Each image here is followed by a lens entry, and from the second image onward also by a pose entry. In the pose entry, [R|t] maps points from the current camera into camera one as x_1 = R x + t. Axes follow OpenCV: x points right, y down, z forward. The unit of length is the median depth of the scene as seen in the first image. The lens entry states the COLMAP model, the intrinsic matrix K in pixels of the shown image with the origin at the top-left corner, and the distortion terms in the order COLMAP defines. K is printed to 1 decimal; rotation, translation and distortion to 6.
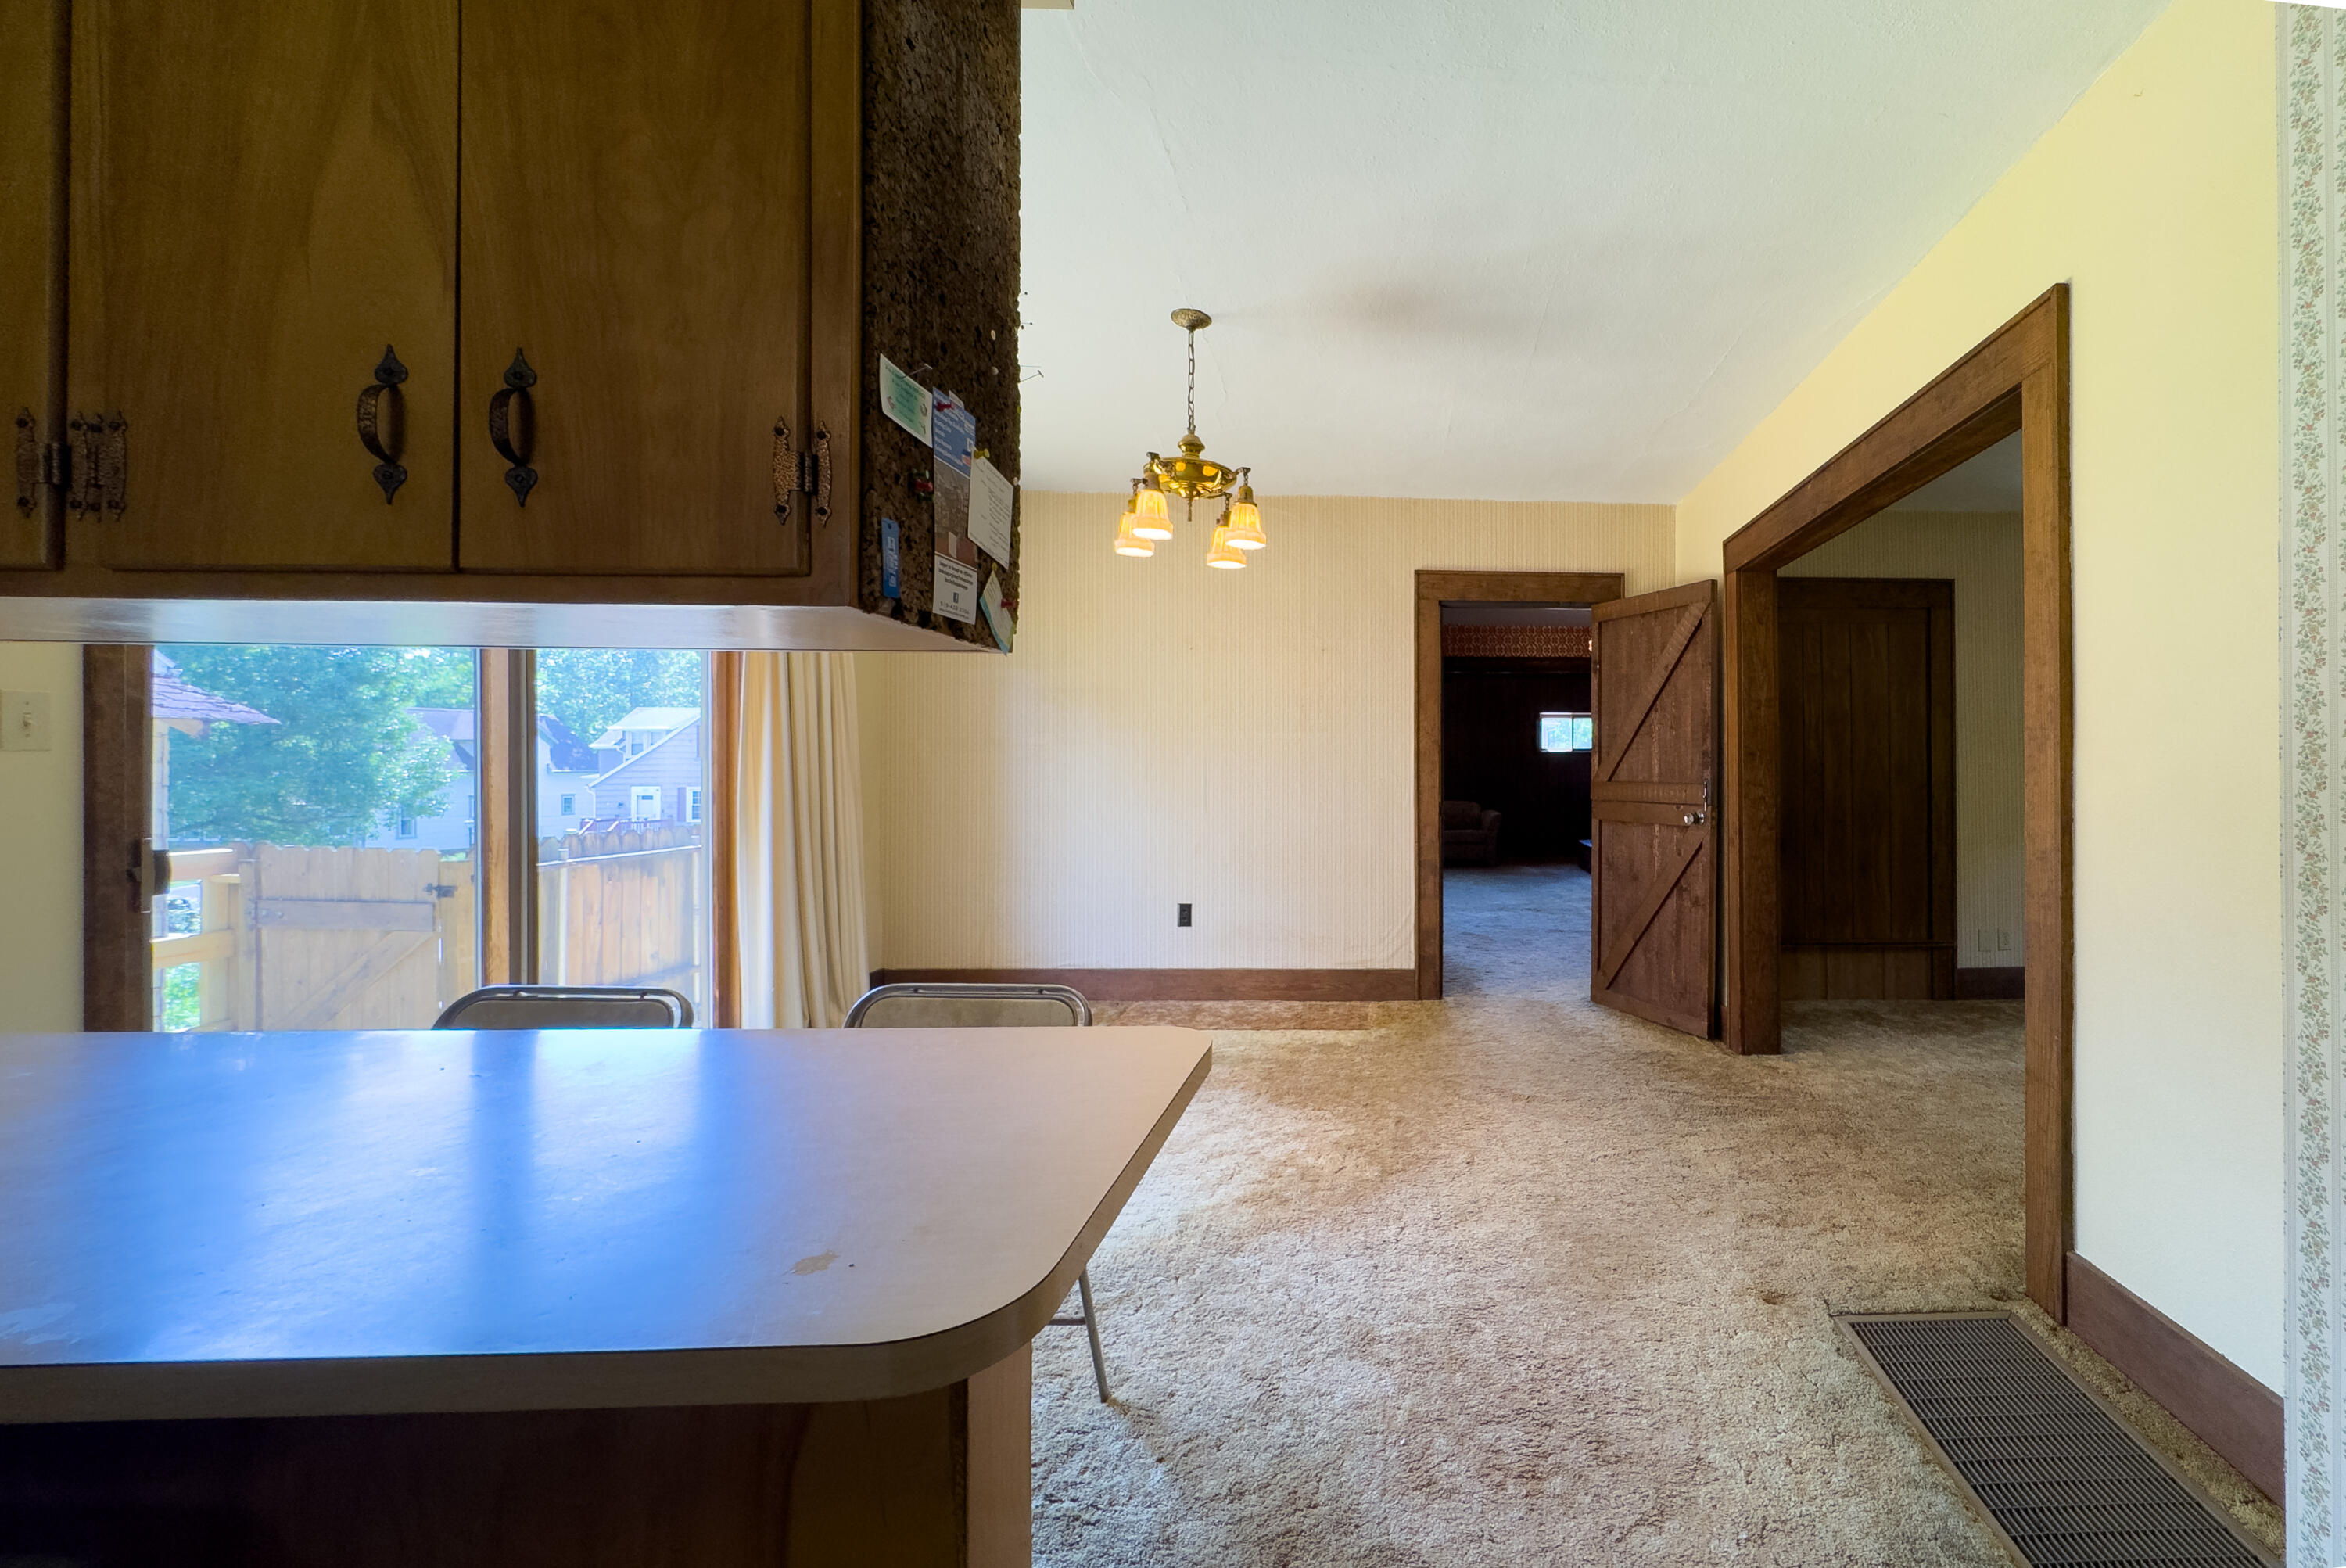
lens RADIAL K [[1197.7, 0, 1173.9], [0, 1197.7, 758.8], [0, 0, 1]] dist [-0.002488, -0.000710]
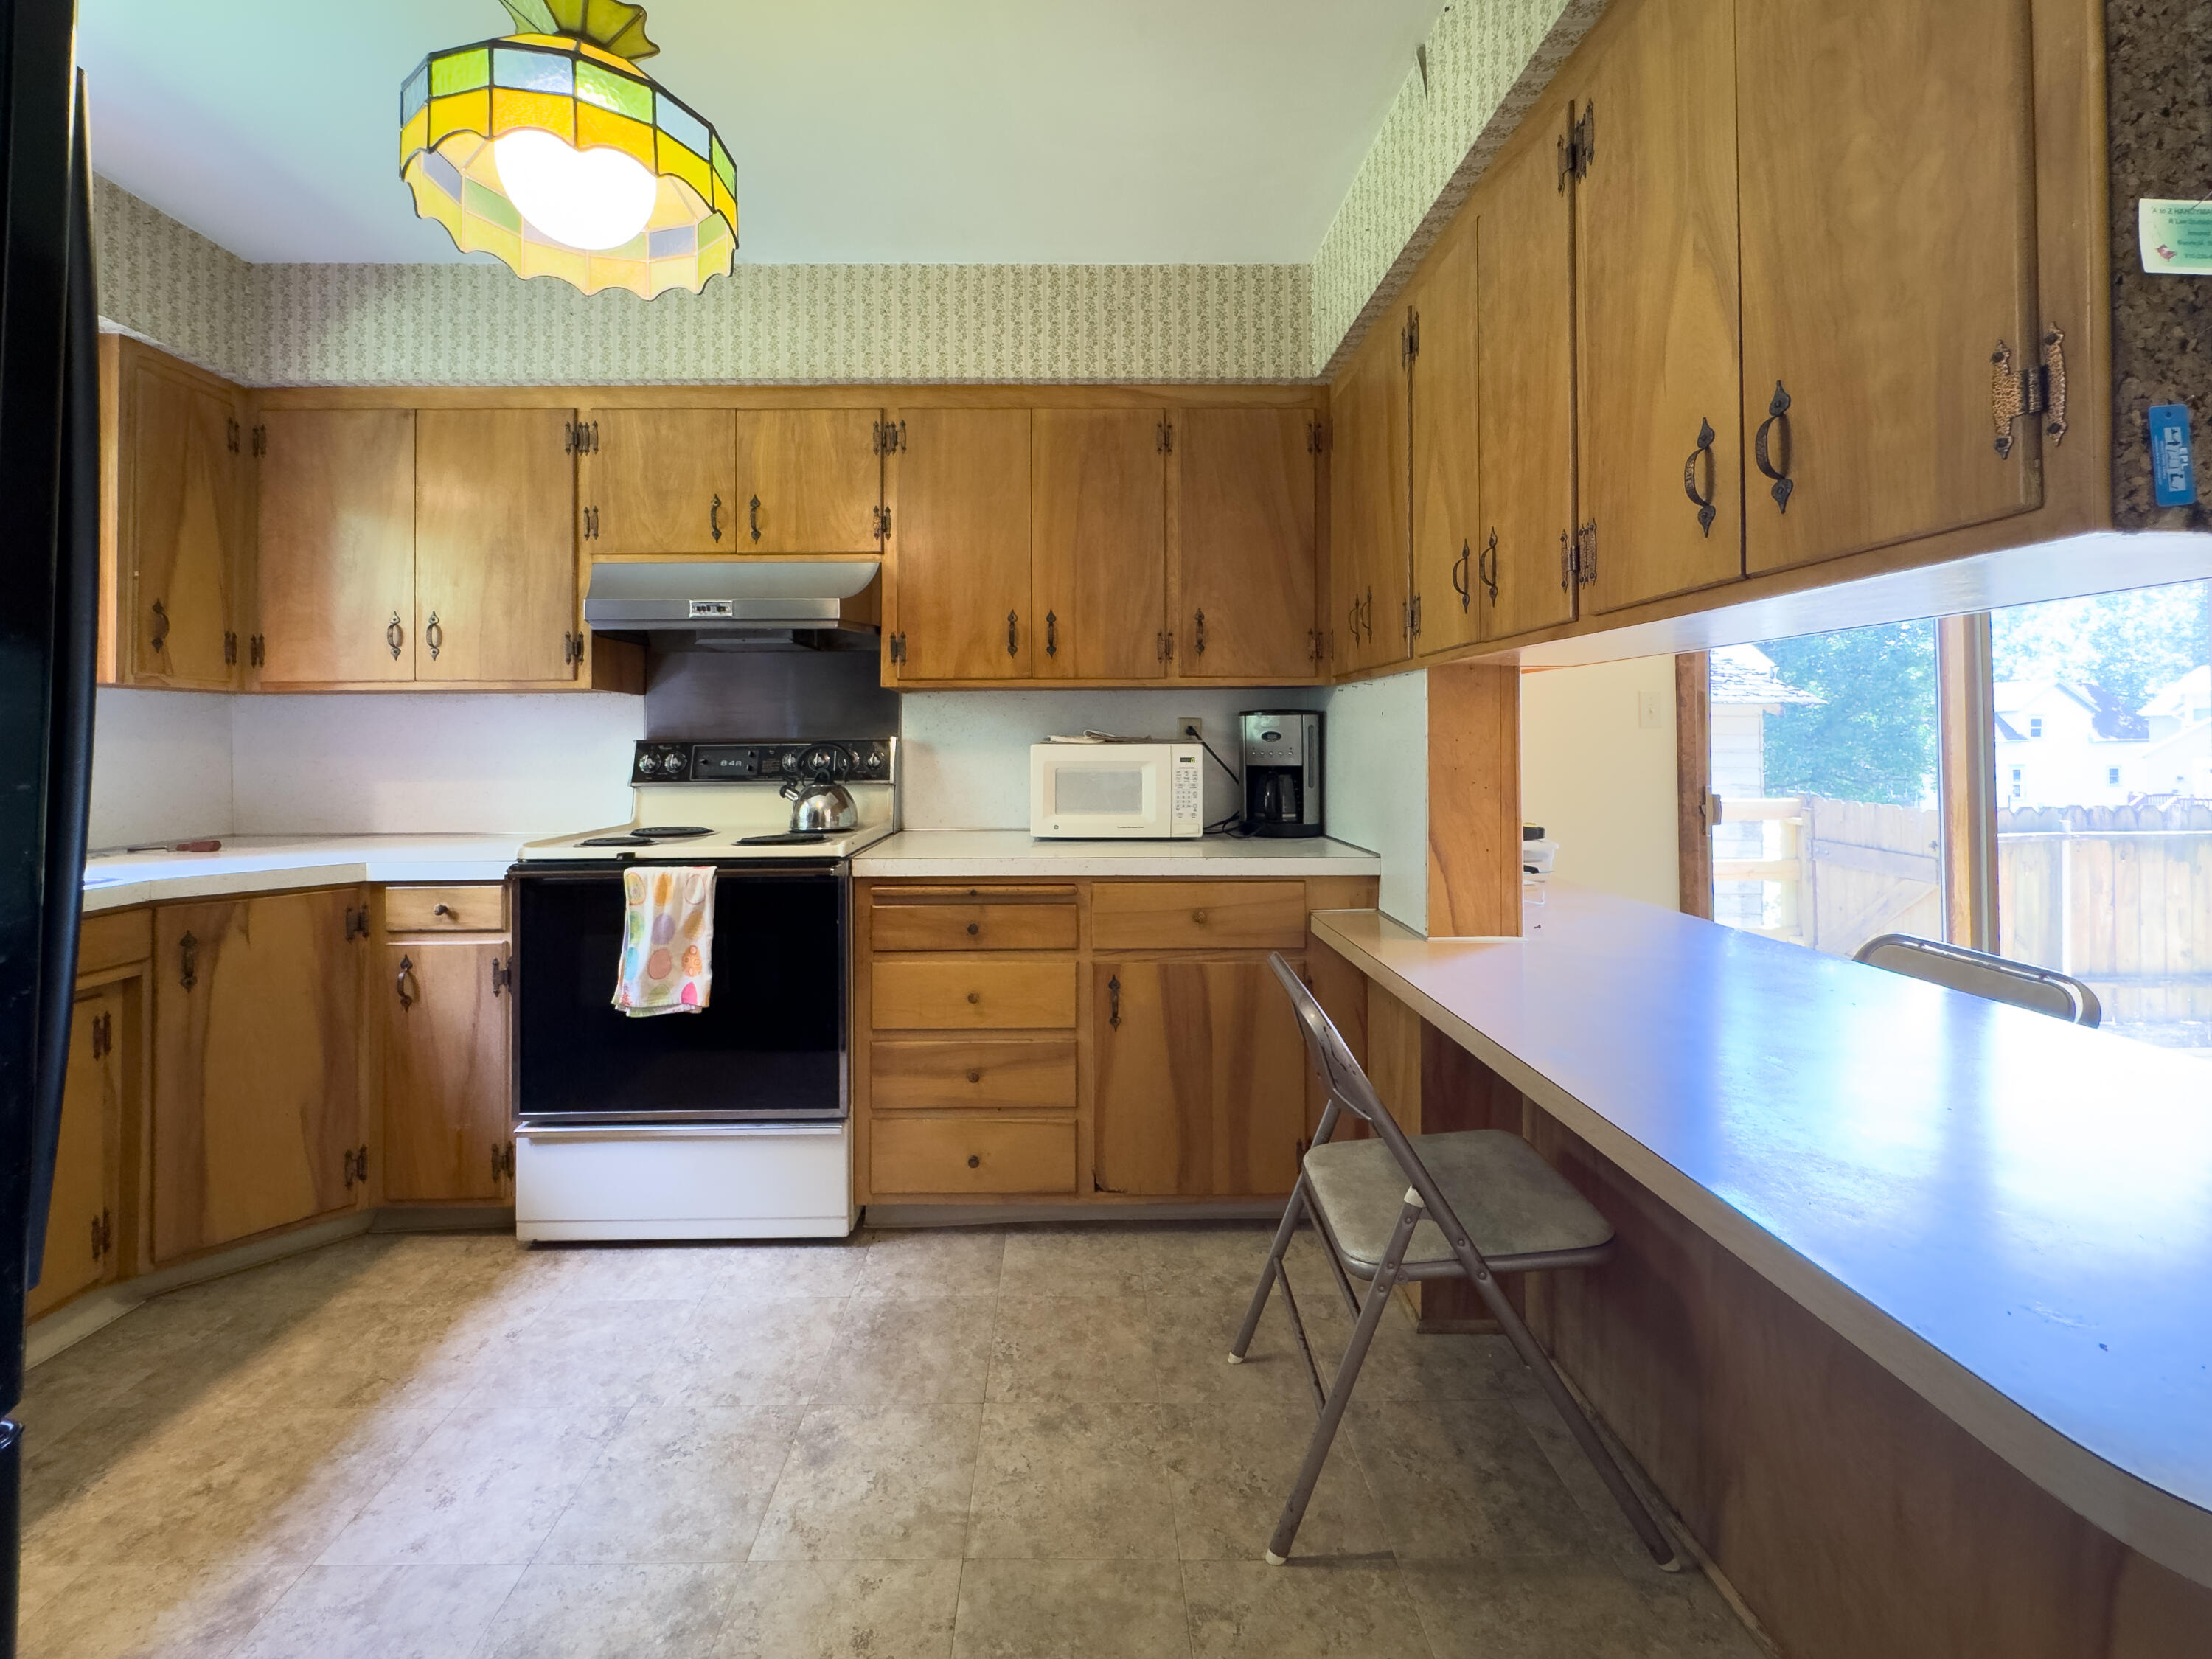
lens RADIAL K [[937.8, 0, 1095.1], [0, 937.8, 731.3], [0, 0, 1]] dist [-0.001062, 0.000024]
pose [[-0.034062, -0.013709, -0.999326, 0.380010], [0.007408, 0.999875, -0.013969, 0.011229], [0.999392, -0.007879, -0.033956, 0.336603]]
